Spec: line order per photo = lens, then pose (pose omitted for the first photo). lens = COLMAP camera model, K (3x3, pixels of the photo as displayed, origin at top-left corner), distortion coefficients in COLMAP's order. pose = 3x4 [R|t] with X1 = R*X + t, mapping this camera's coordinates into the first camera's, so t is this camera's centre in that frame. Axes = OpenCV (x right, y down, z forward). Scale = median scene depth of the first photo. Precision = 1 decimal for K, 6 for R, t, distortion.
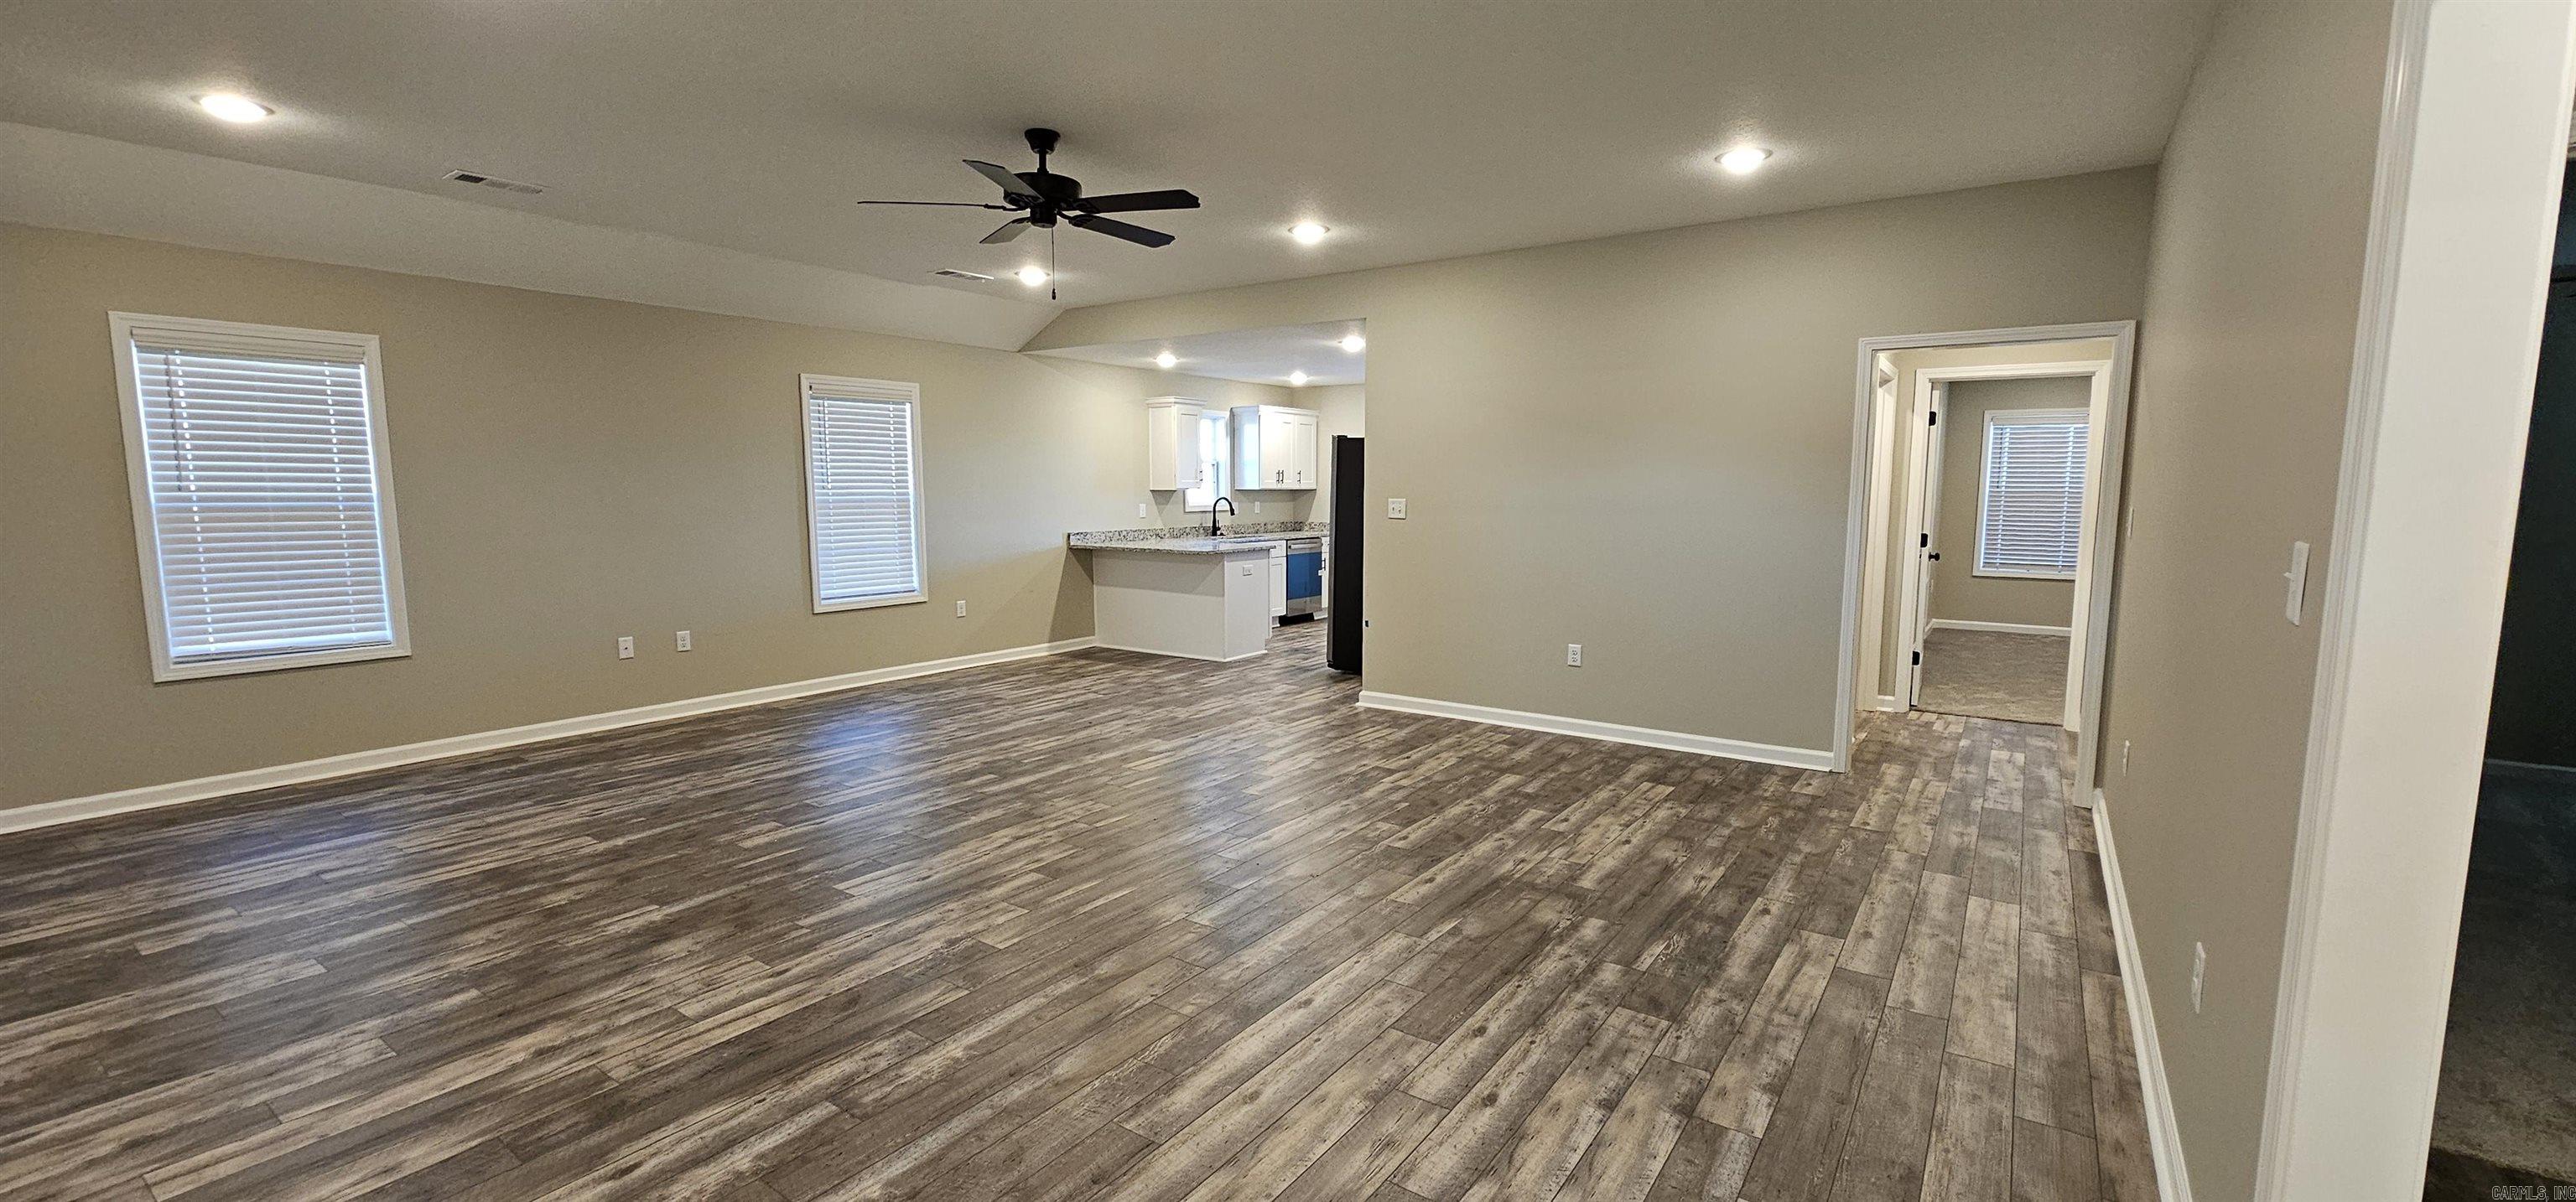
lens RADIAL K [[1049.2, 0, 1305.0], [0, 1049.2, 612.2], [0, 0, 1]] dist [-0.001760, 0.000282]
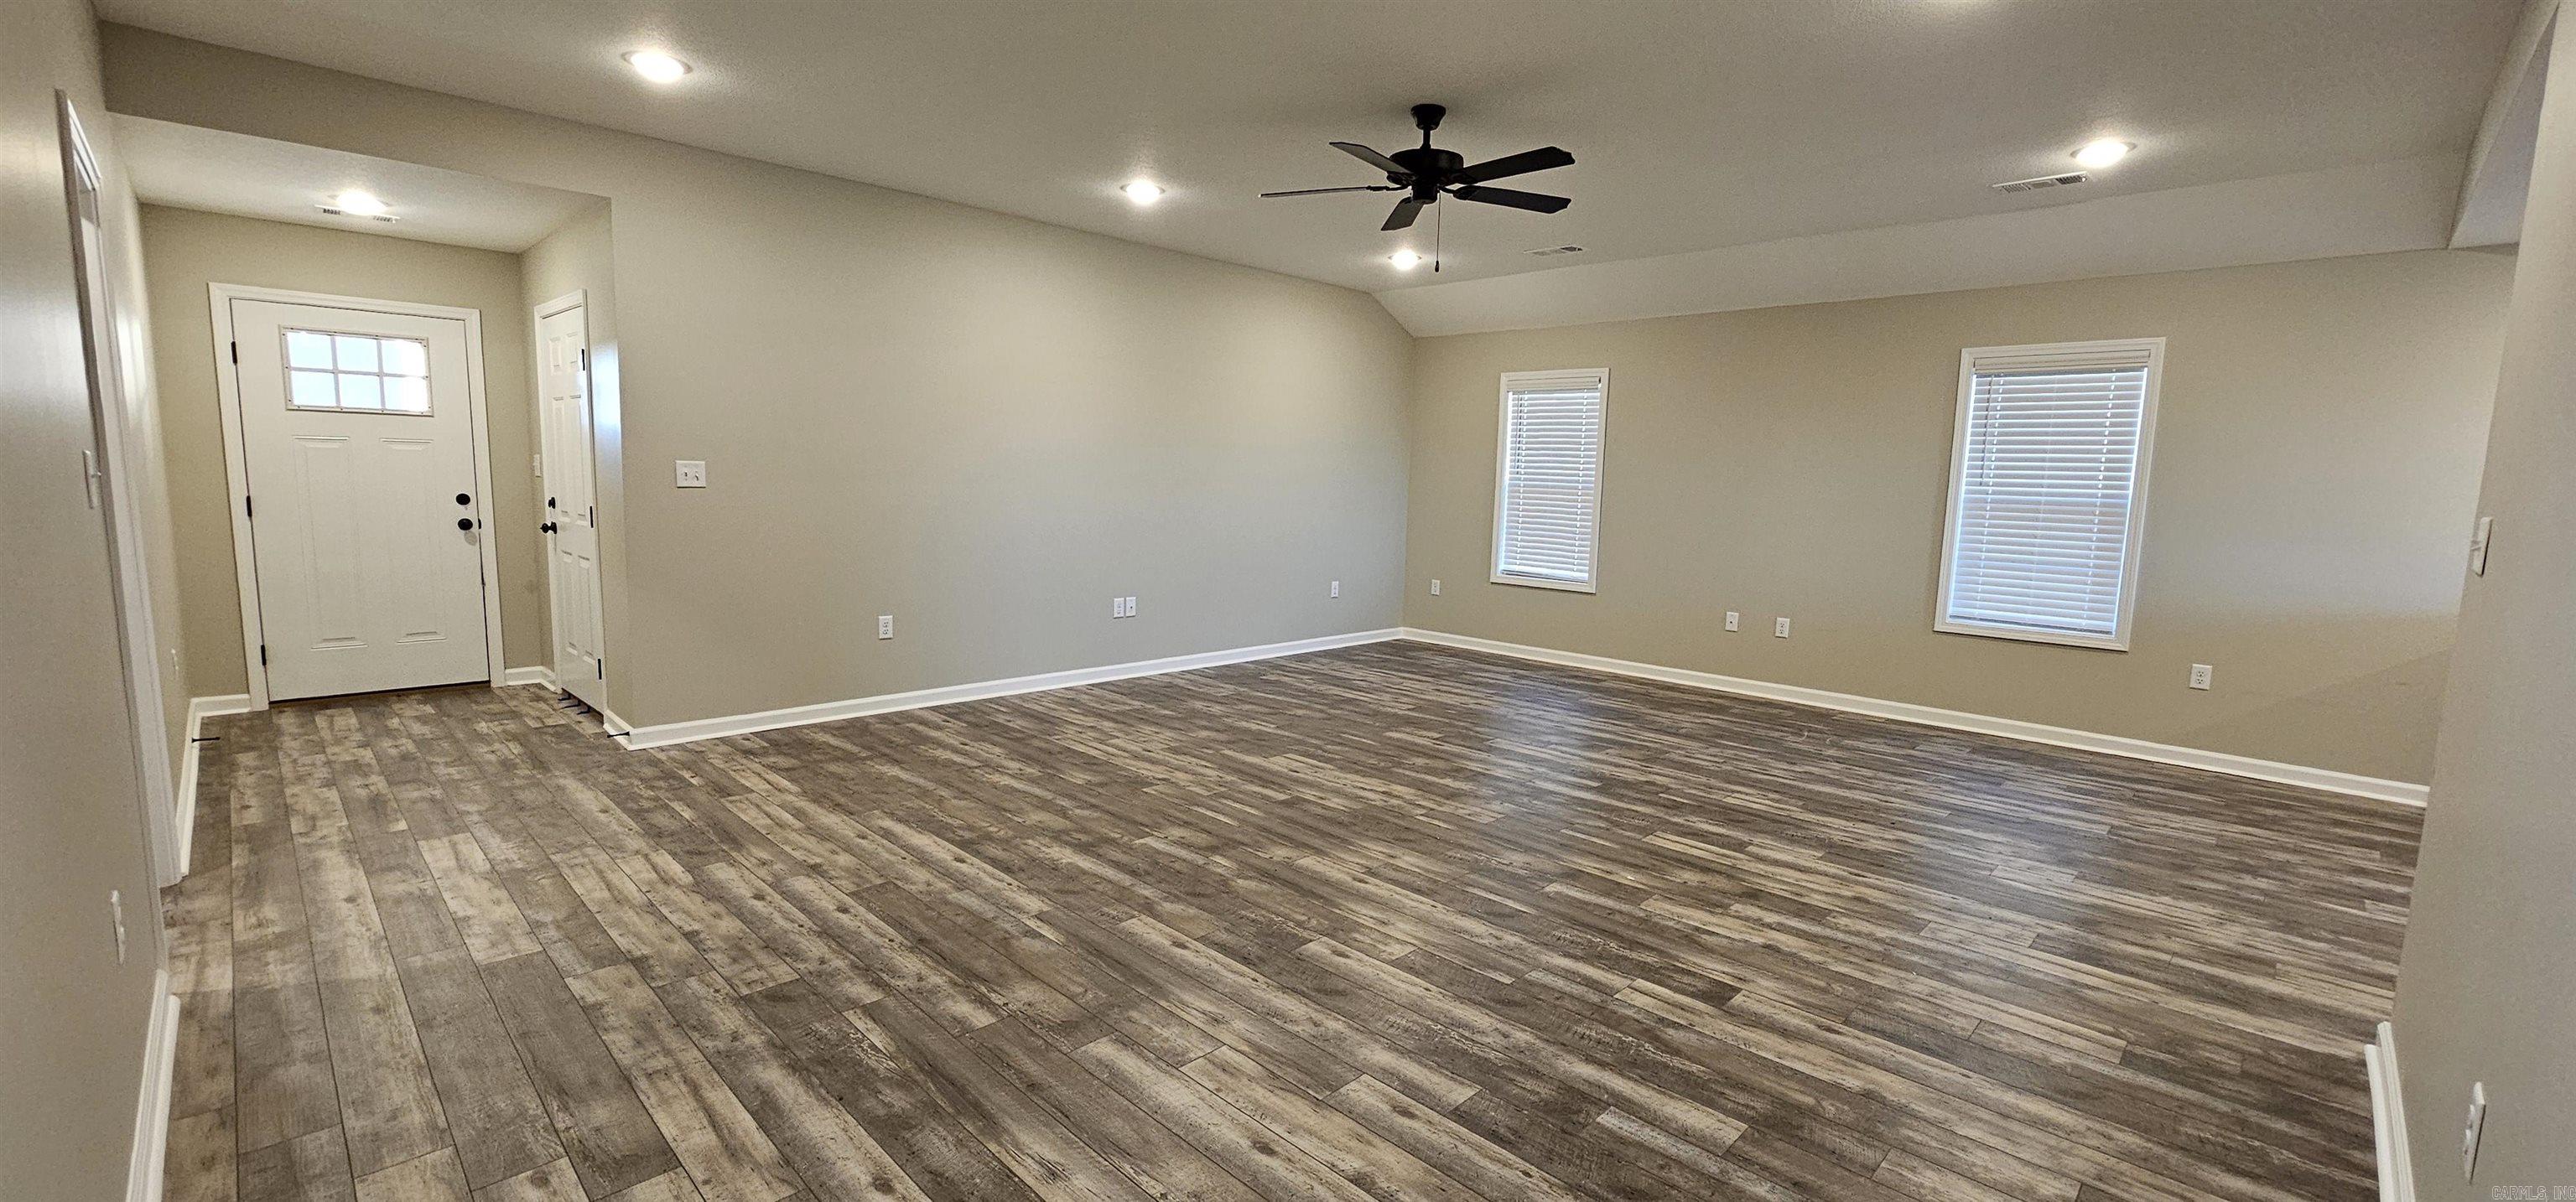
lens RADIAL K [[1049.2, 0, 1297.8], [0, 1049.2, 605.2], [0, 0, 1]] dist [-0.001760, 0.000282]
pose [[-0.171133, 0.118107, -0.978143, 0.848838], [-0.145541, 0.978867, 0.143657, -0.124386], [0.974439, 0.166944, -0.150327, 1.158691]]
